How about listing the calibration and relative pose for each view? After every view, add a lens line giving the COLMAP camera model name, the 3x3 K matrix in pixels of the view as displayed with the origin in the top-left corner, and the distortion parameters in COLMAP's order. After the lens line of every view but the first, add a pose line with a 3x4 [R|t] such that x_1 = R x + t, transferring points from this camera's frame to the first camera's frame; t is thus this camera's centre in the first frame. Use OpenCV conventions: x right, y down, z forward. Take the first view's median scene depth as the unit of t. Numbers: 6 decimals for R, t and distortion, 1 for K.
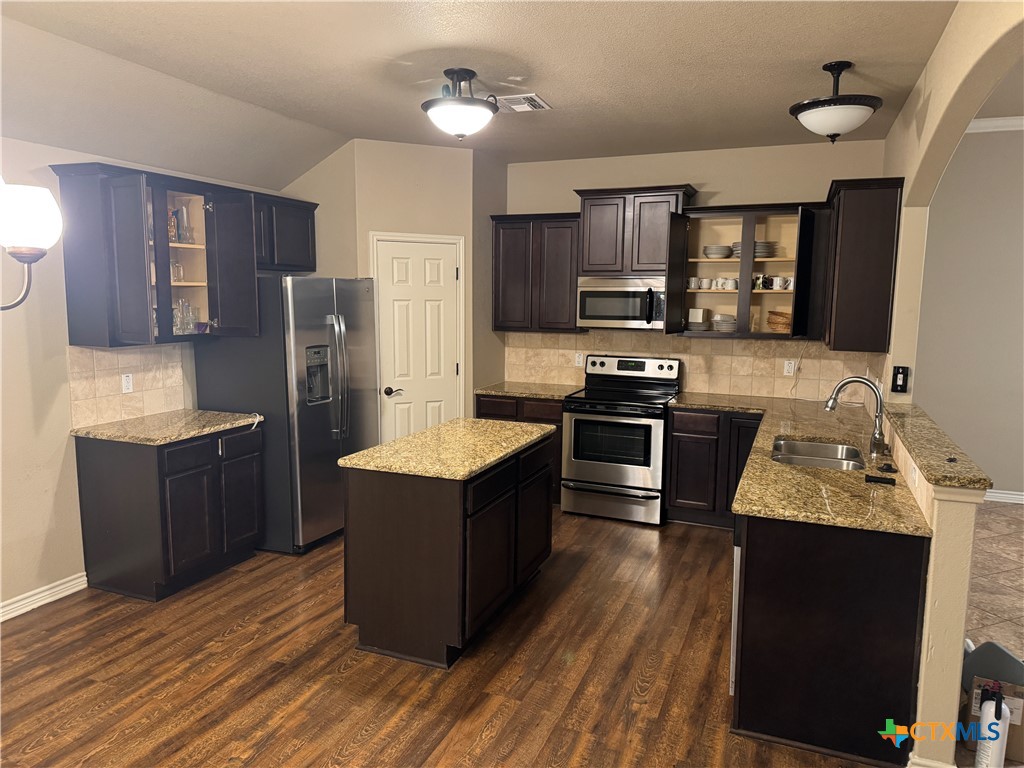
lens RADIAL K [[718.9, 0, 506.9], [0, 718.9, 387.4], [0, 0, 1]] dist [0.058637, -0.064732]
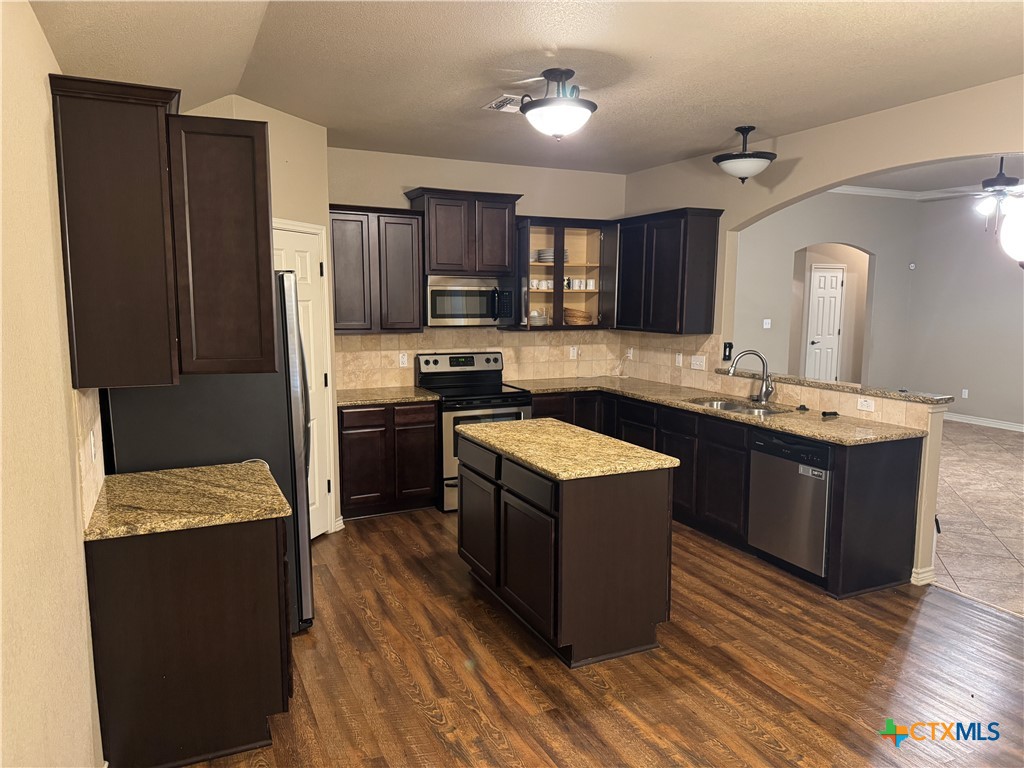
lens RADIAL K [[718.9, 0, 516.3], [0, 718.9, 389.4], [0, 0, 1]] dist [0.058637, -0.064732]
pose [[0.665280, -0.104203, 0.739286, -0.800189], [0.099137, 0.993773, 0.050861, -0.050759], [-0.739982, 0.039454, 0.671468, 0.350566]]
